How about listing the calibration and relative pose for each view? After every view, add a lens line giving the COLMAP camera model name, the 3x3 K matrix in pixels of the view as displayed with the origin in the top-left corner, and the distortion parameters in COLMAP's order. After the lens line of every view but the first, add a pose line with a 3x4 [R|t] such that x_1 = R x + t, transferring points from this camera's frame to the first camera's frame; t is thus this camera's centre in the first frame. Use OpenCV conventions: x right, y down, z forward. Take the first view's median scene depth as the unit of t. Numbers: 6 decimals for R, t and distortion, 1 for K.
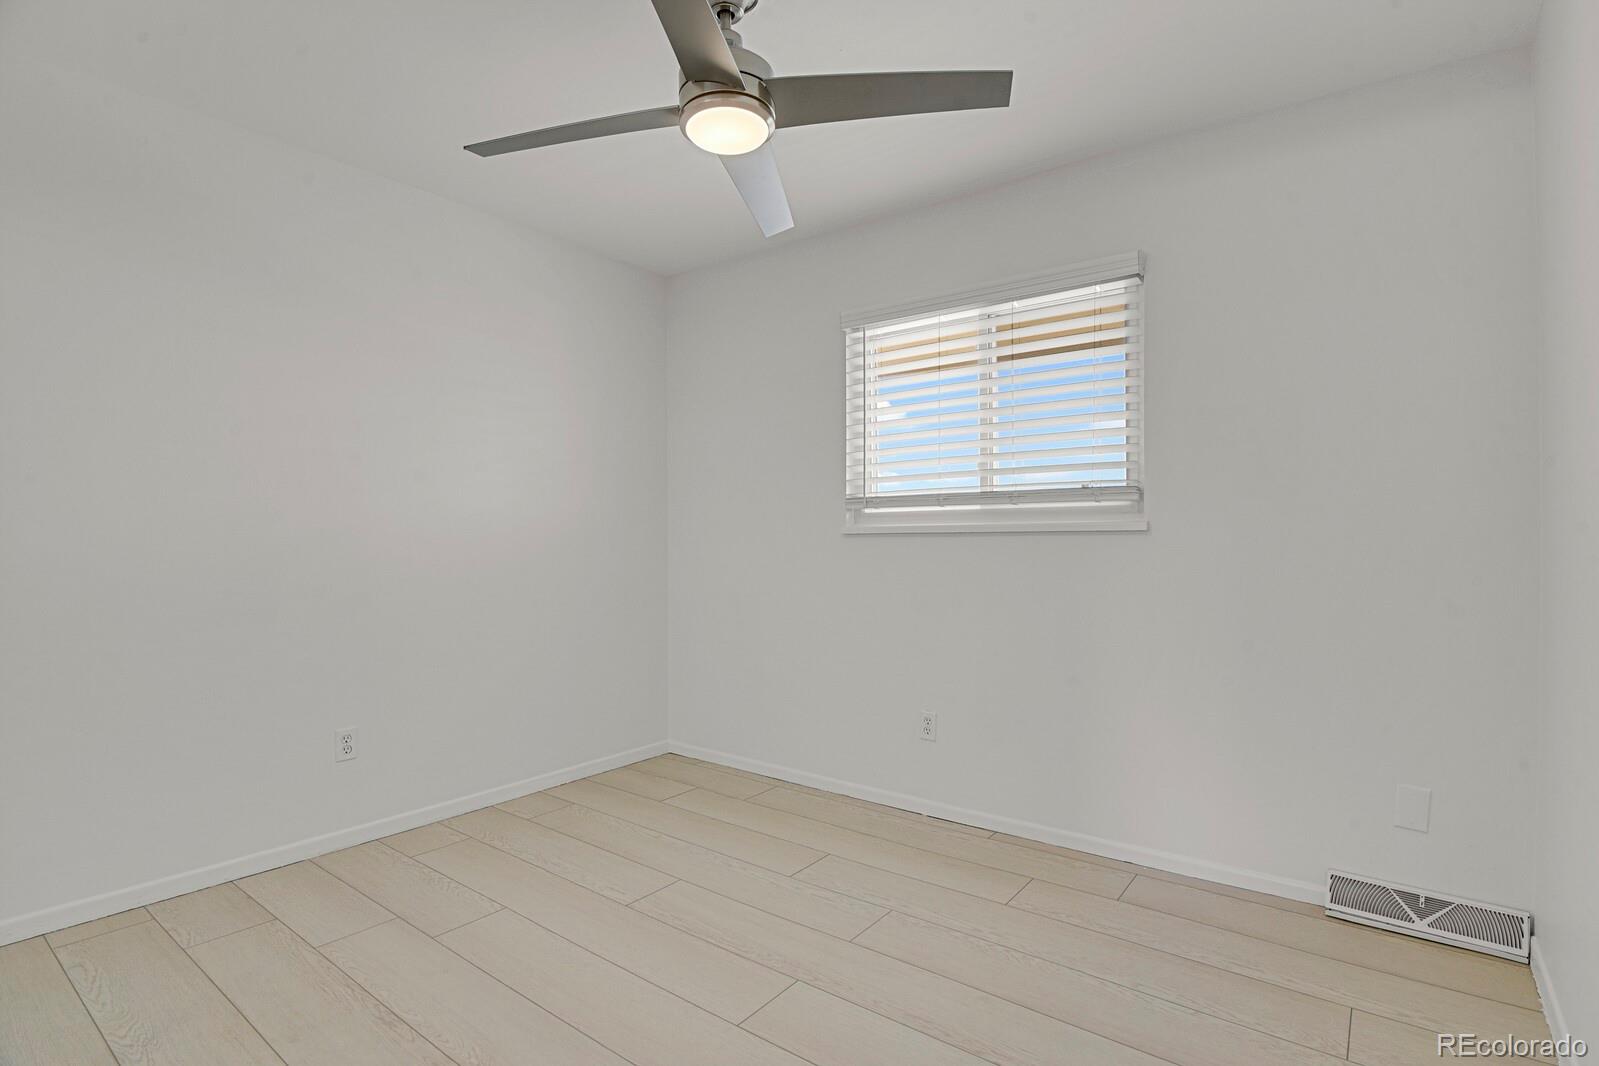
lens RADIAL K [[783.4, 0, 797.0], [0, 783.4, 540.5], [0, 0, 1]] dist [-0.022215, -0.005253]
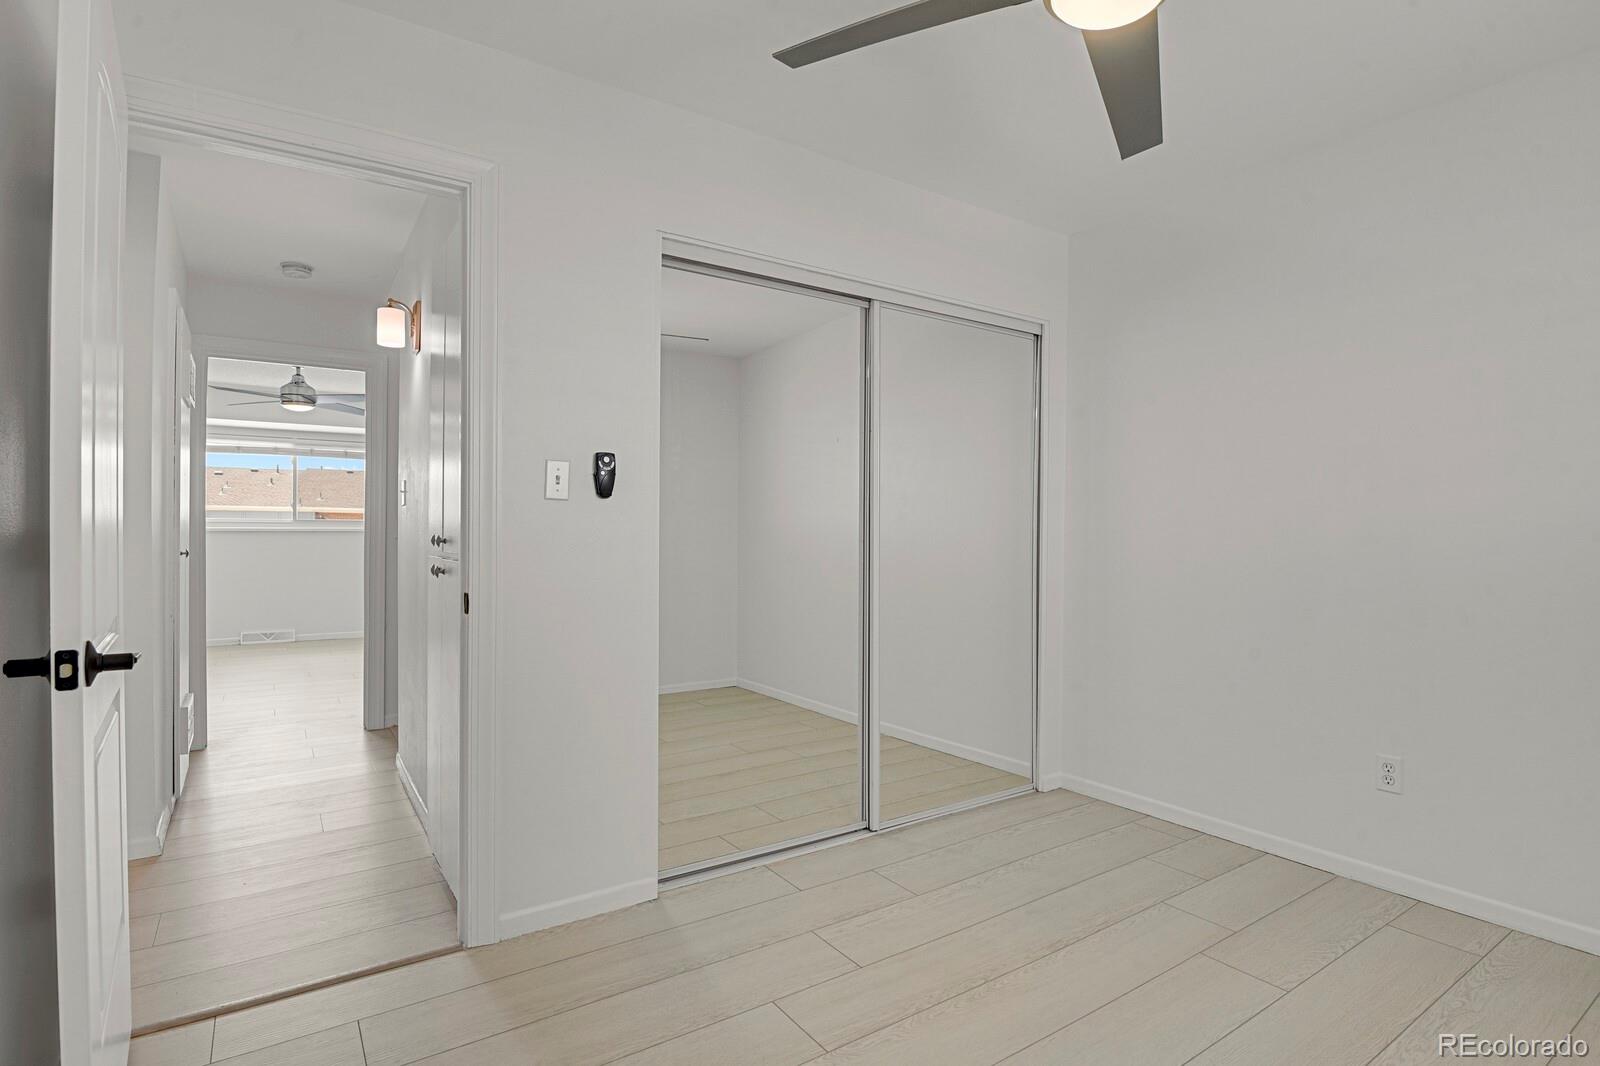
lens RADIAL K [[783.9, 0, 797.5], [0, 783.9, 540.5], [0, 0, 1]] dist [-0.022215, -0.005253]
pose [[-0.322822, 0.002677, -0.946456, 0.480623], [-0.012147, 0.999902, 0.006971, 0.000271], [0.946382, 0.013747, -0.322758, 0.666500]]
